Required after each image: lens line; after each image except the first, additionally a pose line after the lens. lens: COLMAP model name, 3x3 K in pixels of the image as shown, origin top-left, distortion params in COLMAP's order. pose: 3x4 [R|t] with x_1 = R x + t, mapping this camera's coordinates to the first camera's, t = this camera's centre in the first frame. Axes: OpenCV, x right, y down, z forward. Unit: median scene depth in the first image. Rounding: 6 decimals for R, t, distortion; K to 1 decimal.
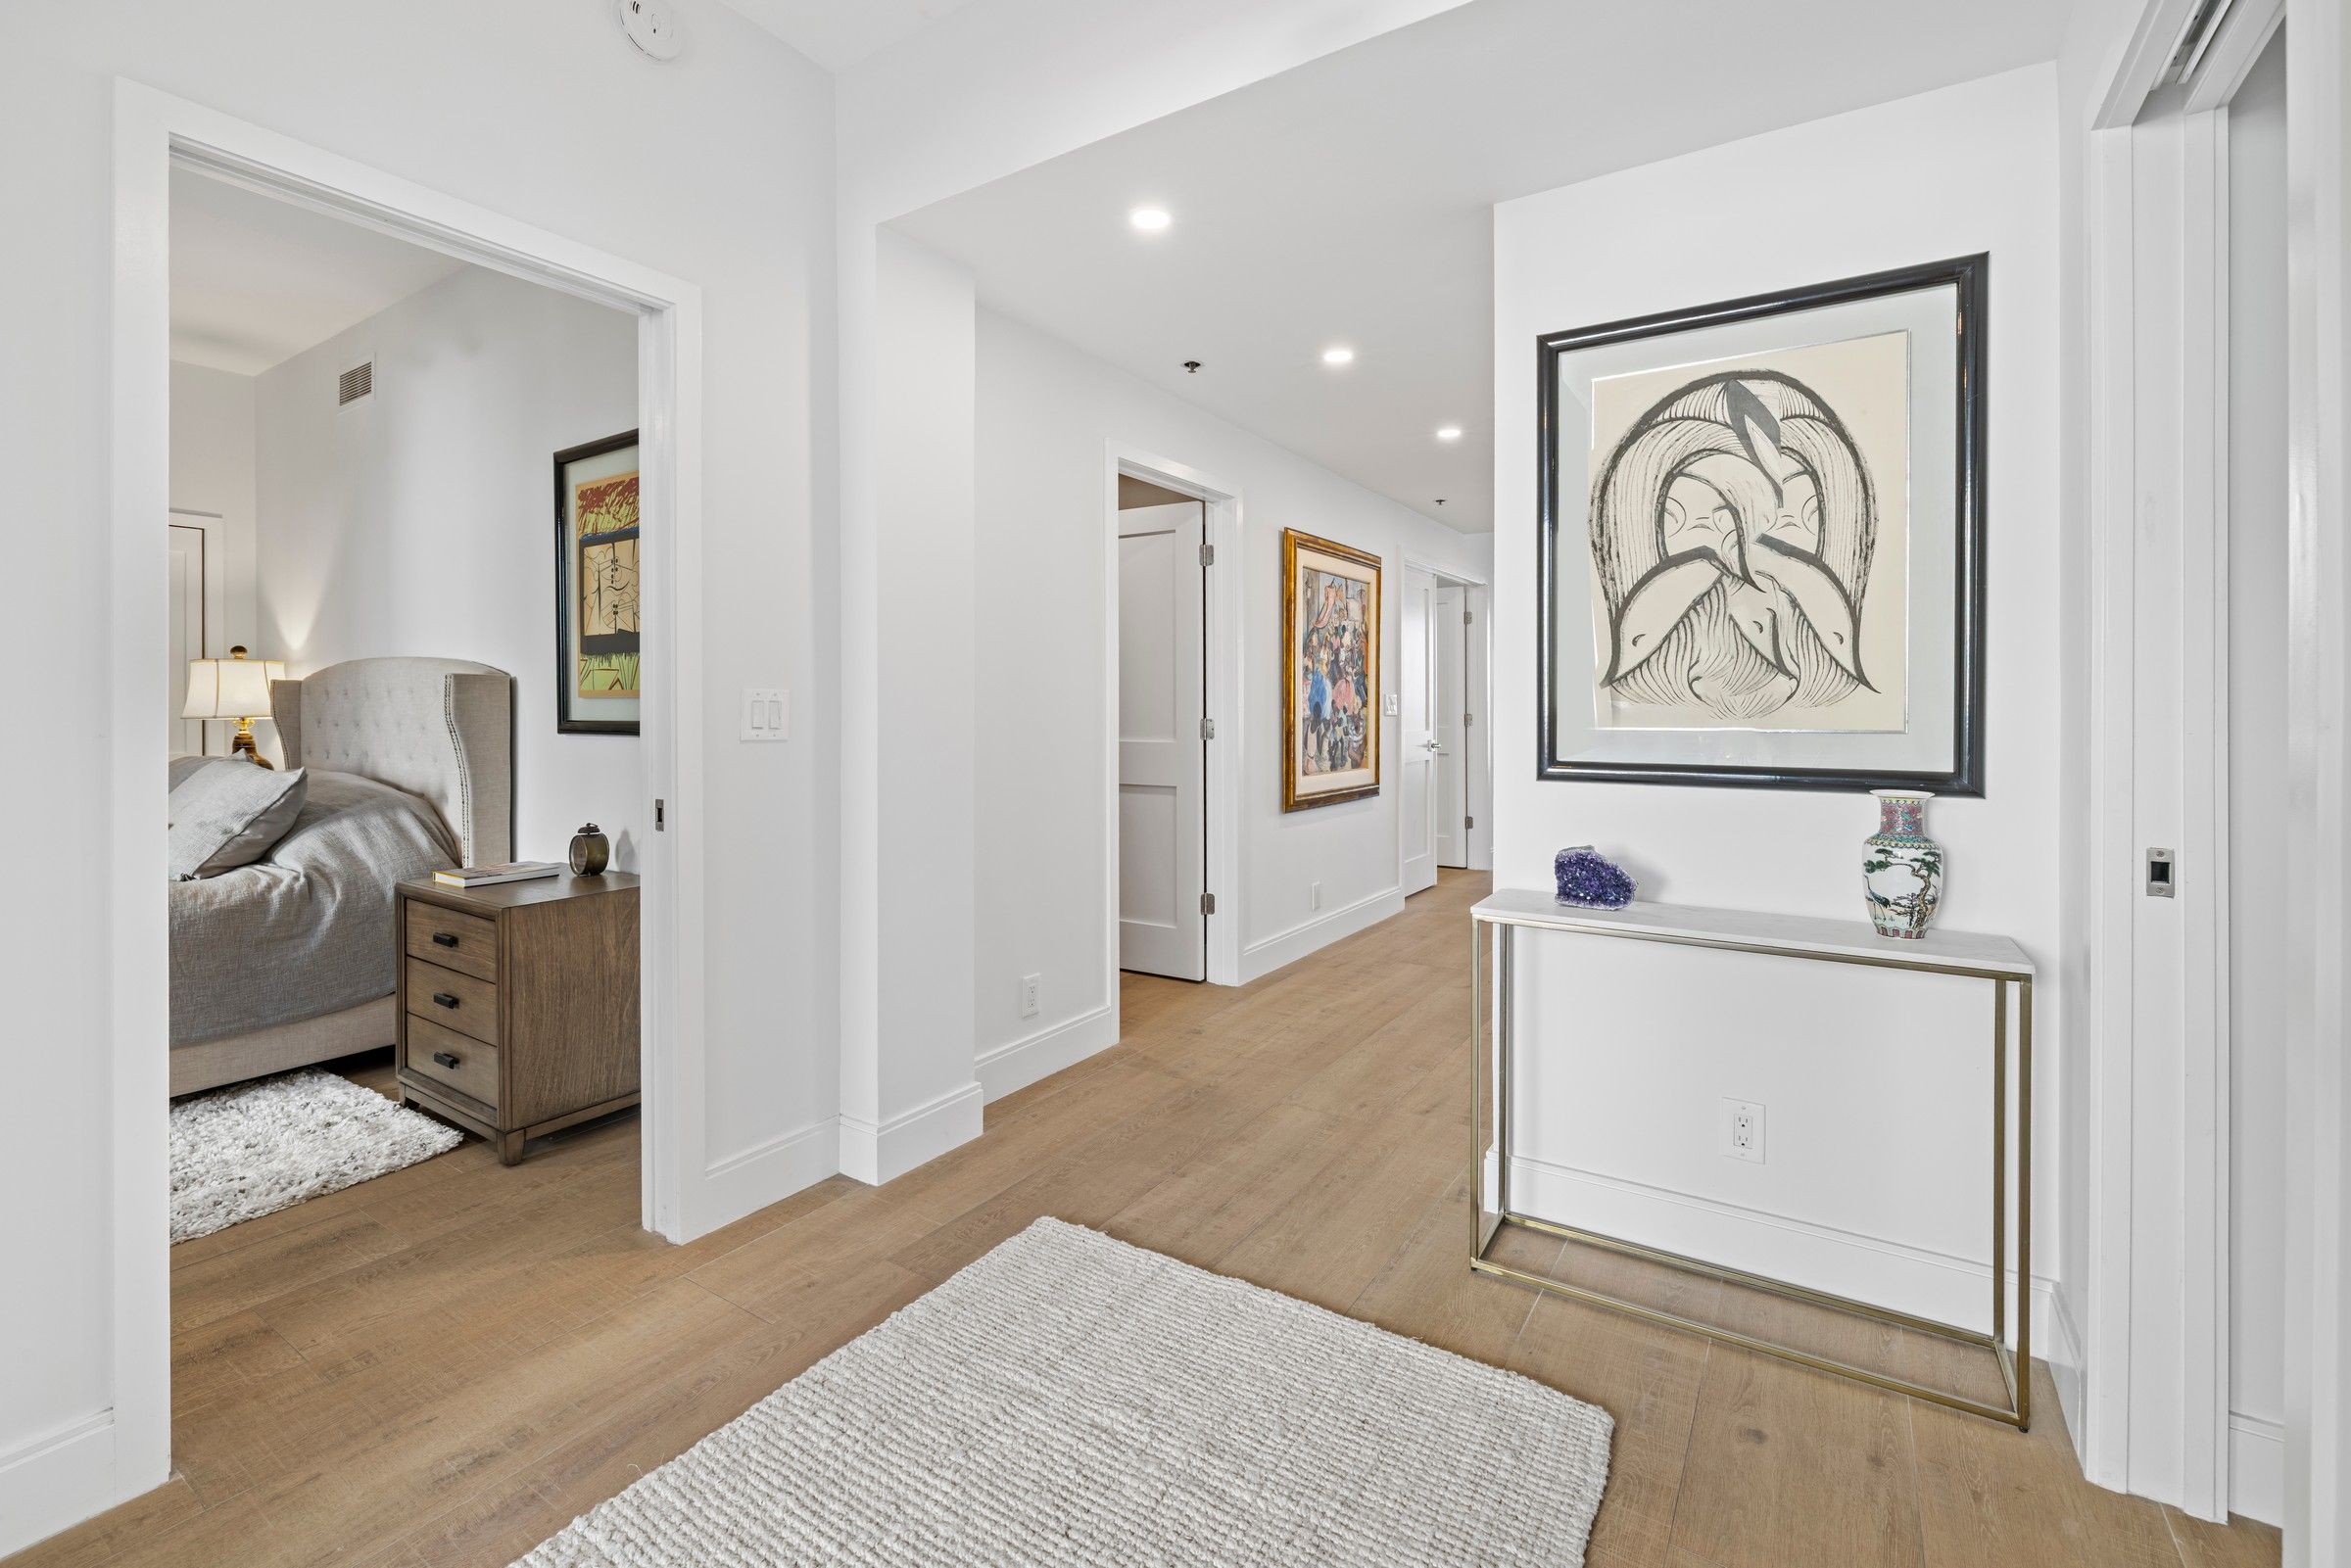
lens RADIAL K [[1027.6, 0, 1169.3], [0, 1027.6, 712.3], [0, 0, 1]] dist [0.000729, -0.000466]
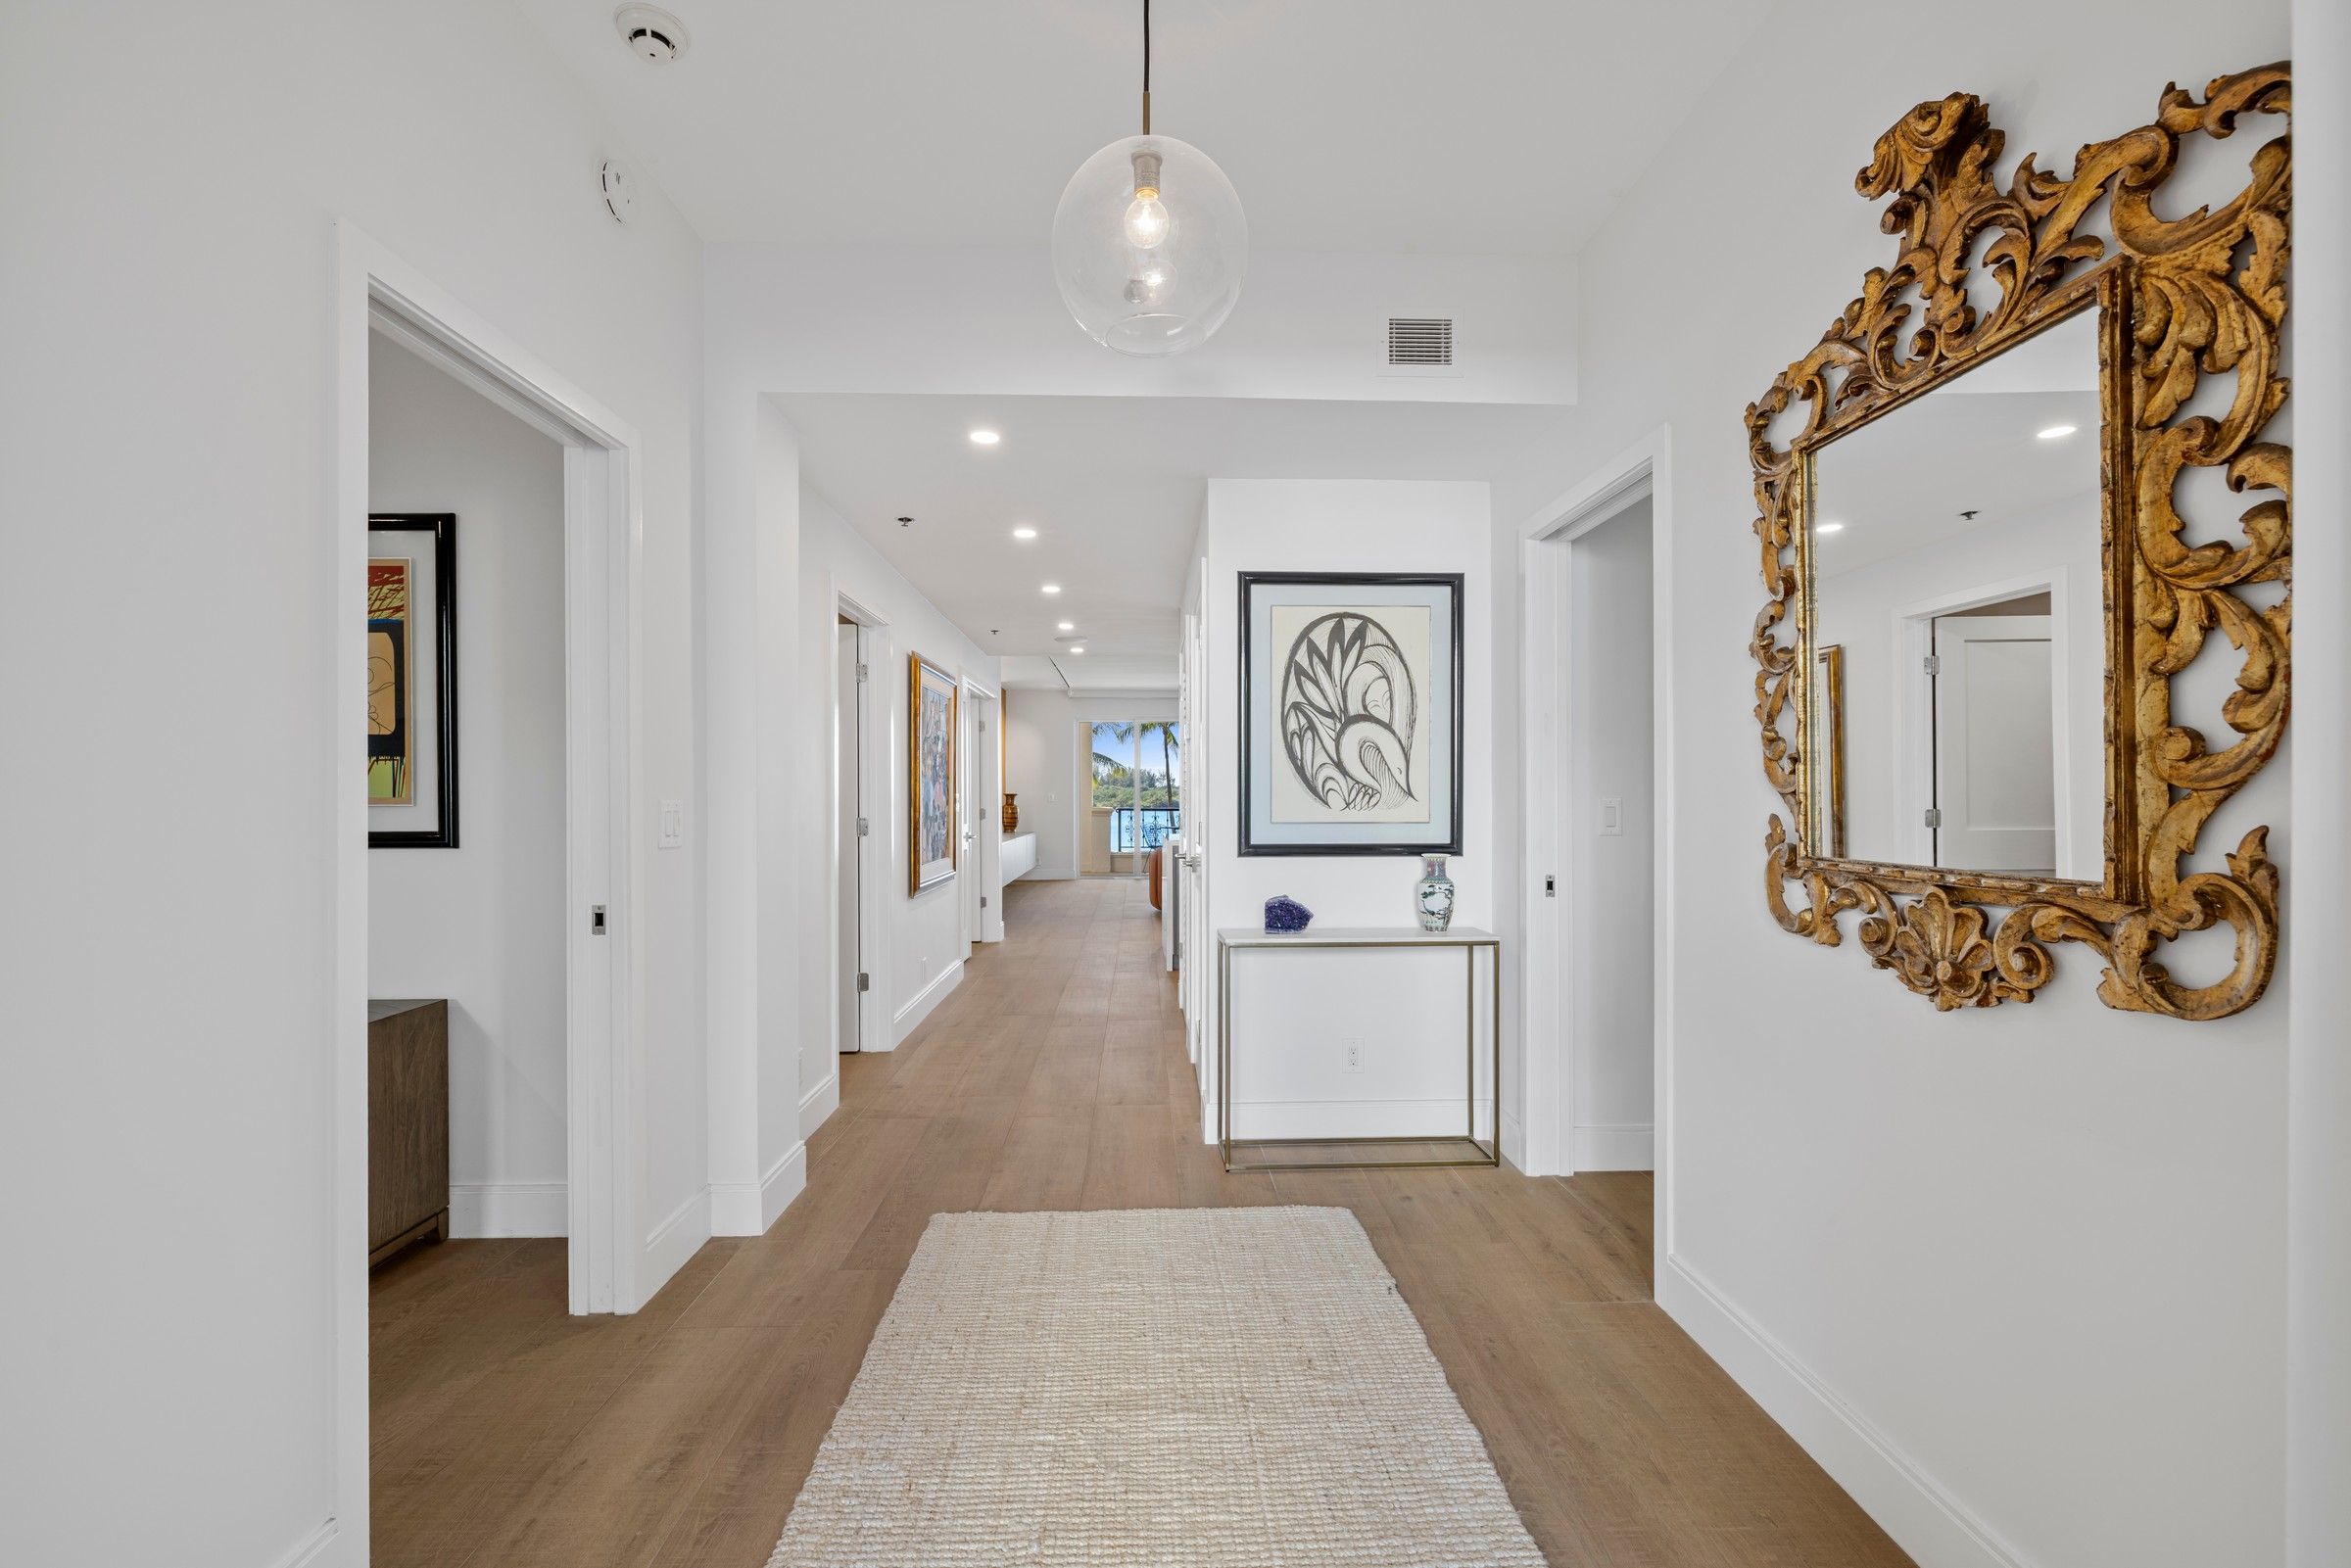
lens RADIAL K [[1016.8, 0, 1170.2], [0, 1016.8, 803.1], [0, 0, 1]] dist [0.000436, 0.000276]
pose [[0.820105, -0.006531, 0.572176, -0.651348], [0.006536, 0.999977, 0.002045, -0.020532], [-0.572176, 0.002062, 0.820128, -0.215937]]
